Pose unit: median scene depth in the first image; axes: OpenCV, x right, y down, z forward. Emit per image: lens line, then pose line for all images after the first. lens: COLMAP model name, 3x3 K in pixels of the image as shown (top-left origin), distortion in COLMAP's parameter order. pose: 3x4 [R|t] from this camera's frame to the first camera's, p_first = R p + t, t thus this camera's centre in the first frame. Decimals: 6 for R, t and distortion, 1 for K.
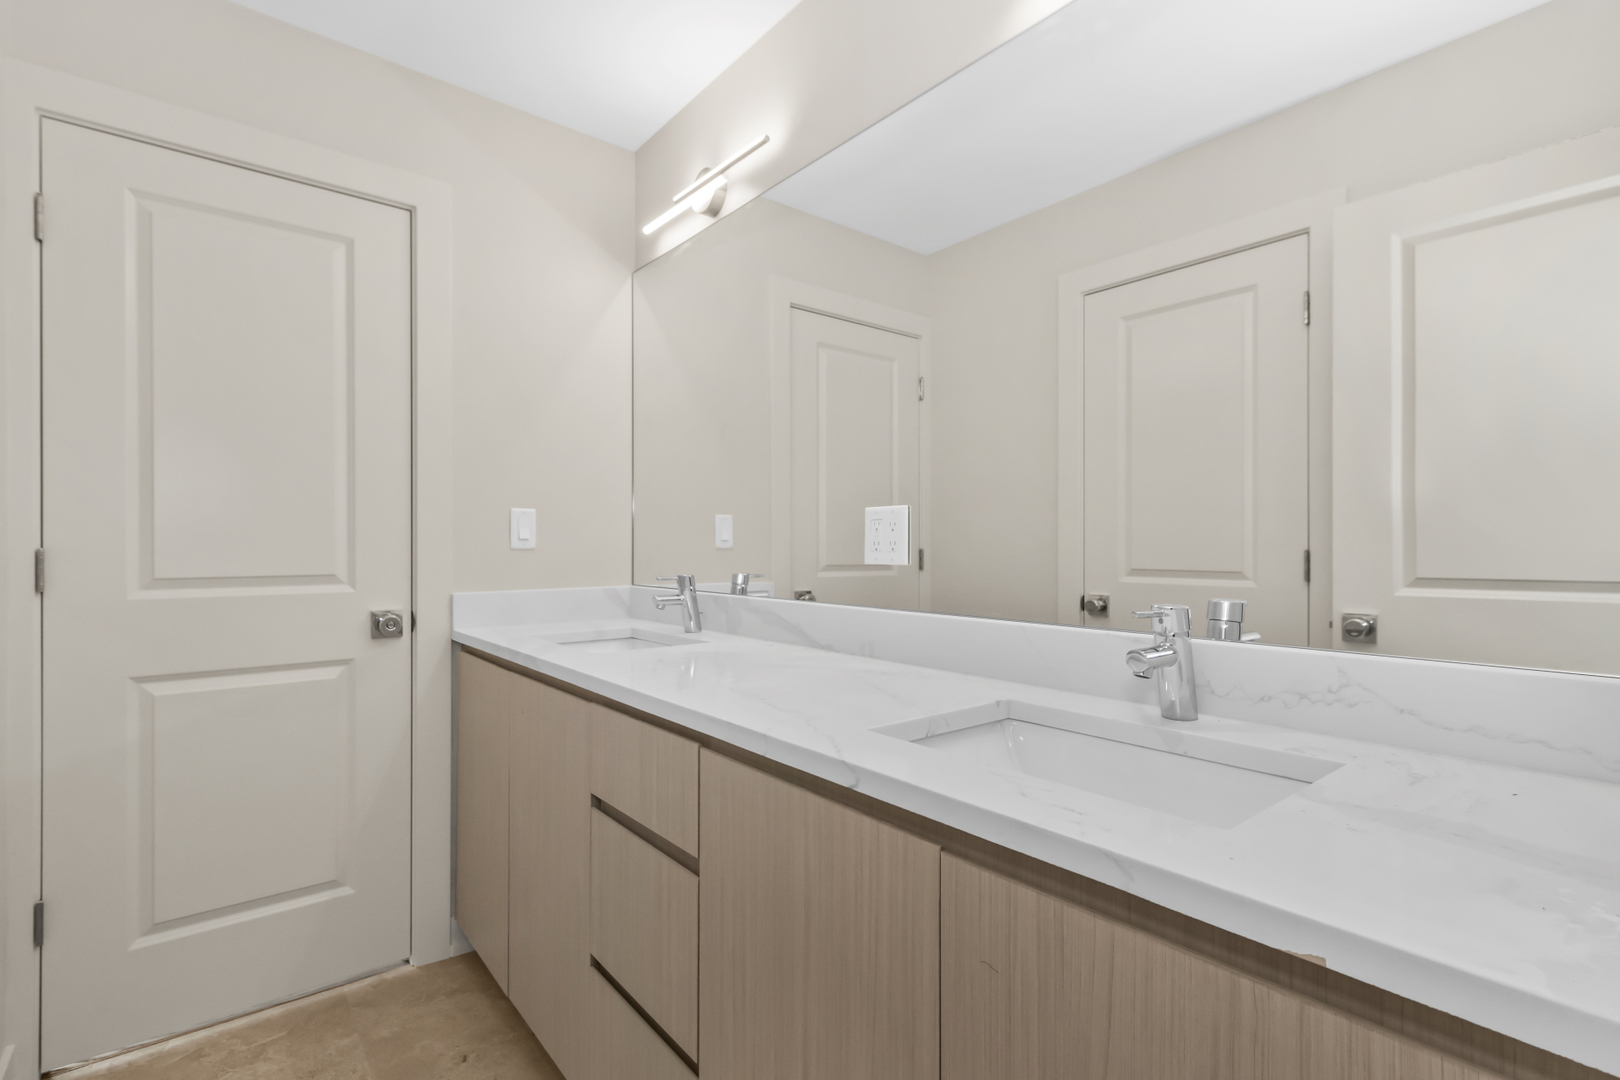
lens RADIAL K [[755.9, 0, 808.5], [0, 755.9, 546.9], [0, 0, 1]] dist [-0.009974, -0.000804]
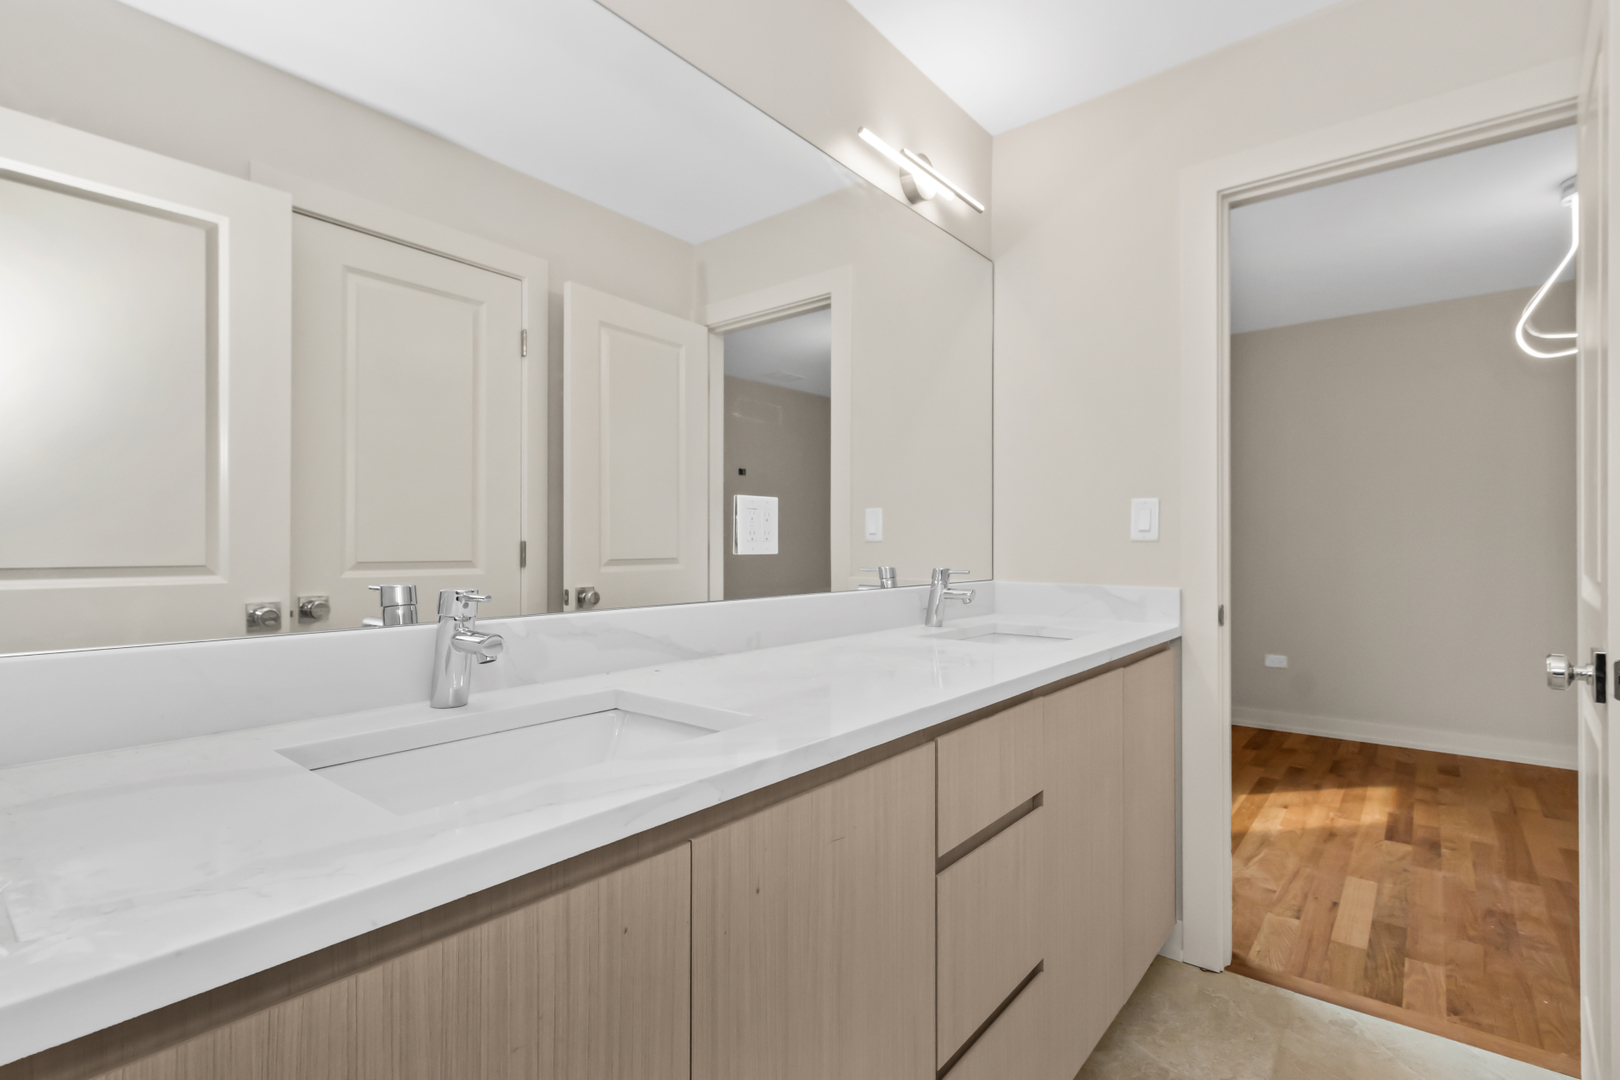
lens RADIAL K [[755.9, 0, 813.3], [0, 755.9, 545.2], [0, 0, 1]] dist [-0.009974, -0.000804]
pose [[-0.218395, -0.005737, 0.975844, -0.803669], [-0.009125, 0.999951, 0.003836, 0.003059], [-0.975818, -0.008067, -0.218437, 1.018168]]
